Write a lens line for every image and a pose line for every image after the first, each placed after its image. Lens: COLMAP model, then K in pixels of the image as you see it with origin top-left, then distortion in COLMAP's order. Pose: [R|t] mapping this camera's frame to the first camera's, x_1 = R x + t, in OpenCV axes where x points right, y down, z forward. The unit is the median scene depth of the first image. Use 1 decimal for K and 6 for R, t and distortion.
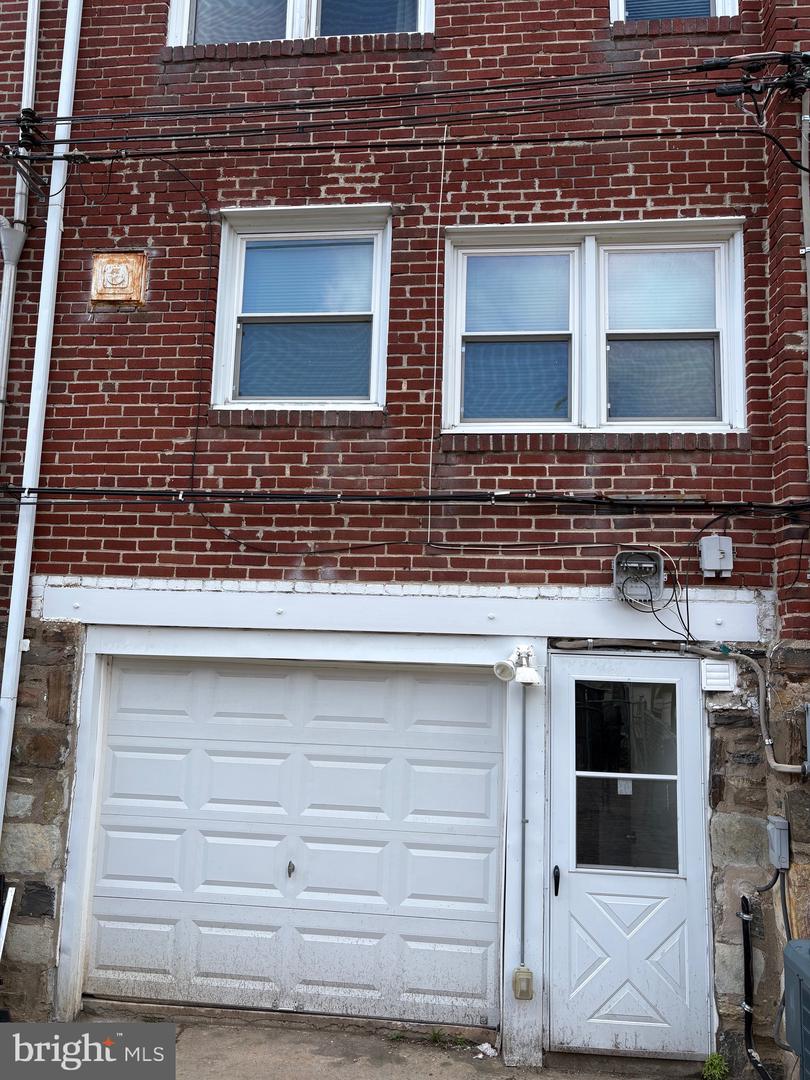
lens RADIAL K [[827.9, 0, 401.7], [0, 827.9, 541.2], [0, 0, 1]] dist [0.037896, -0.048786]
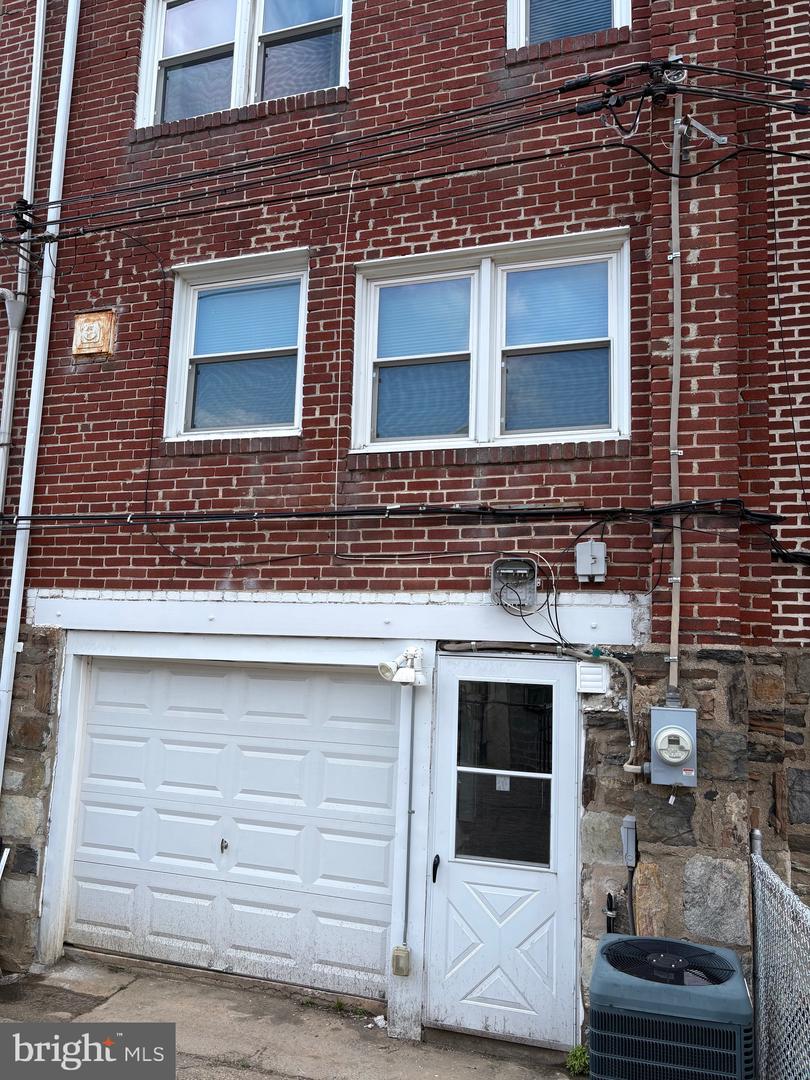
lens RADIAL K [[827.9, 0, 401.7], [0, 827.9, 541.2], [0, 0, 1]] dist [0.037896, -0.048786]
pose [[0.974742, -0.026077, -0.221804, 0.354508], [0.024871, 0.999657, -0.008229, -0.004179], [0.221943, 0.002505, 0.975056, -0.047896]]
